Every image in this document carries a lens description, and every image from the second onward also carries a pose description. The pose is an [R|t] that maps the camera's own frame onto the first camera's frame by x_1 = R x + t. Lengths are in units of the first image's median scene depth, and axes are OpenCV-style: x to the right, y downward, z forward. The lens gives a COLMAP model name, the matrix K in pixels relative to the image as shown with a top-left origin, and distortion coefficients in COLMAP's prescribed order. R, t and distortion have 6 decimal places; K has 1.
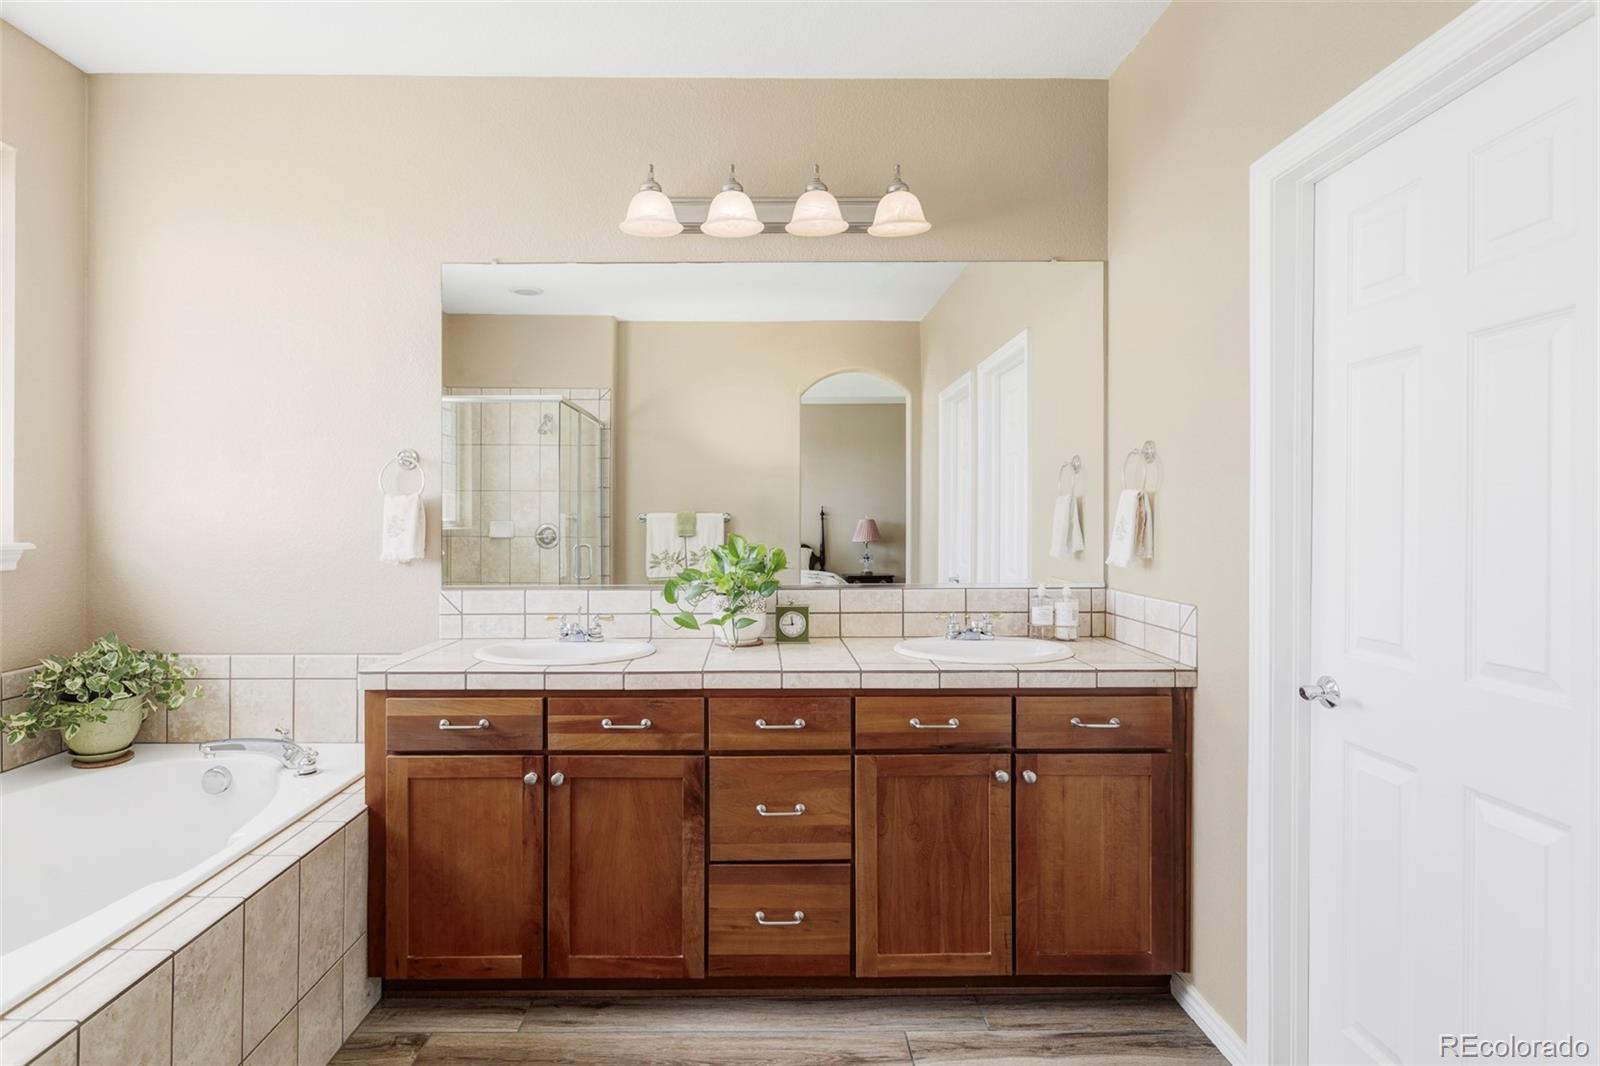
lens RADIAL K [[845.3, 0, 788.3], [0, 845.3, 523.8], [0, 0, 1]] dist [-0.001208, -0.002884]
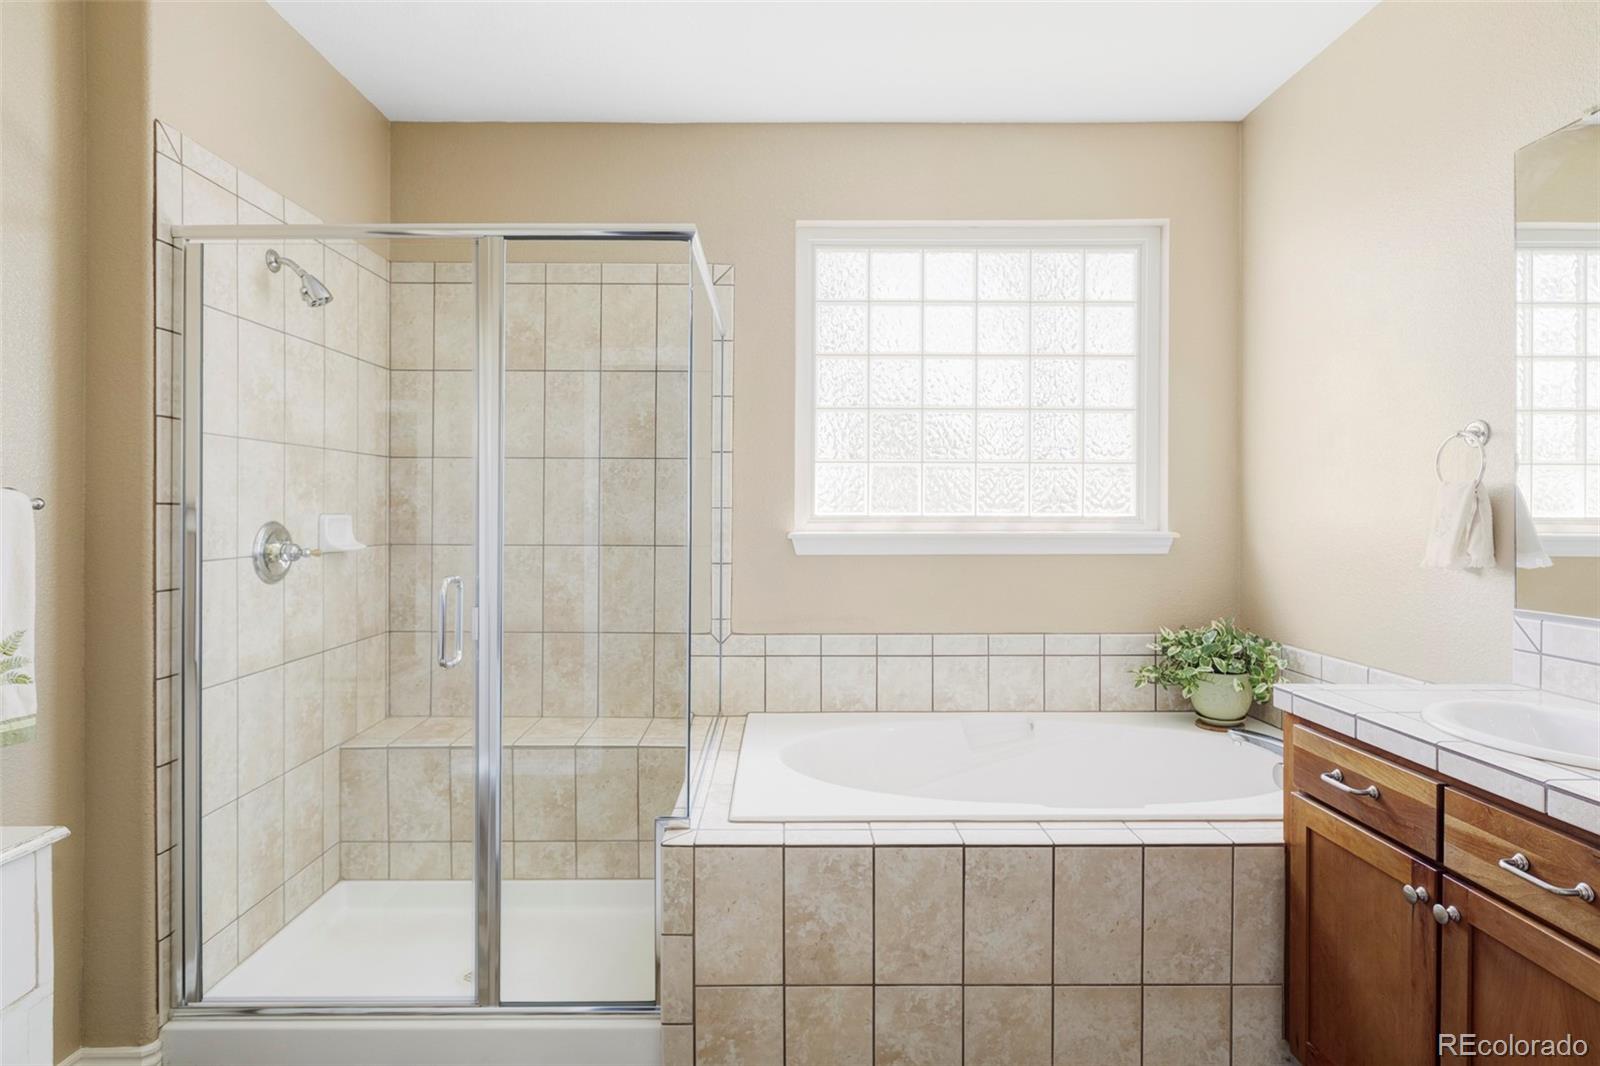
lens RADIAL K [[845.3, 0, 784.6], [0, 845.3, 522.3], [0, 0, 1]] dist [-0.001208, -0.002884]
pose [[-0.043973, 0.010083, -0.998982, 0.378388], [-0.007758, 0.999915, 0.010434, -0.001104], [0.999003, 0.008209, -0.043891, 0.501560]]
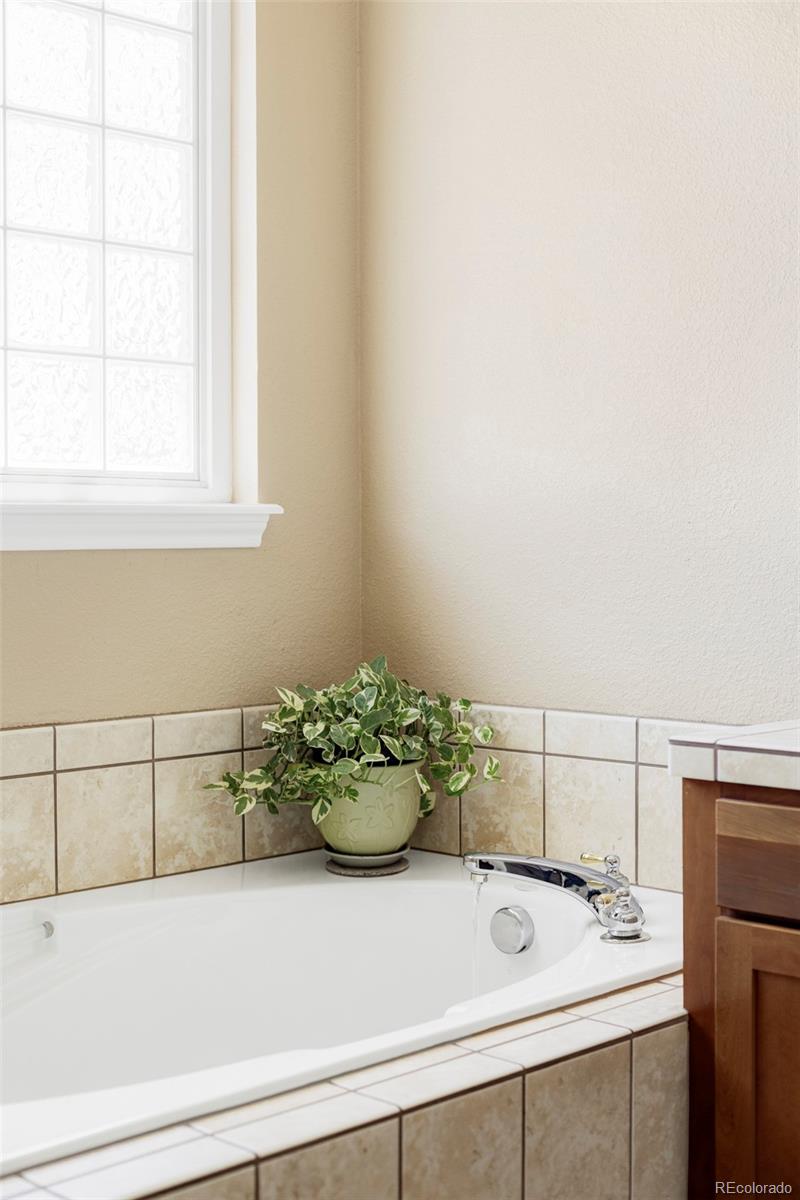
lens RADIAL K [[1803.5, 0, 404.7], [0, 1803.5, 595.1], [0, 0, 1]] dist [-0.016309, 0.000000]
pose [[0.688380, 0.014086, -0.725214, 0.145127], [0.002910, 0.999750, 0.022179, 0.063555], [0.725345, -0.017378, 0.688166, 0.151698]]
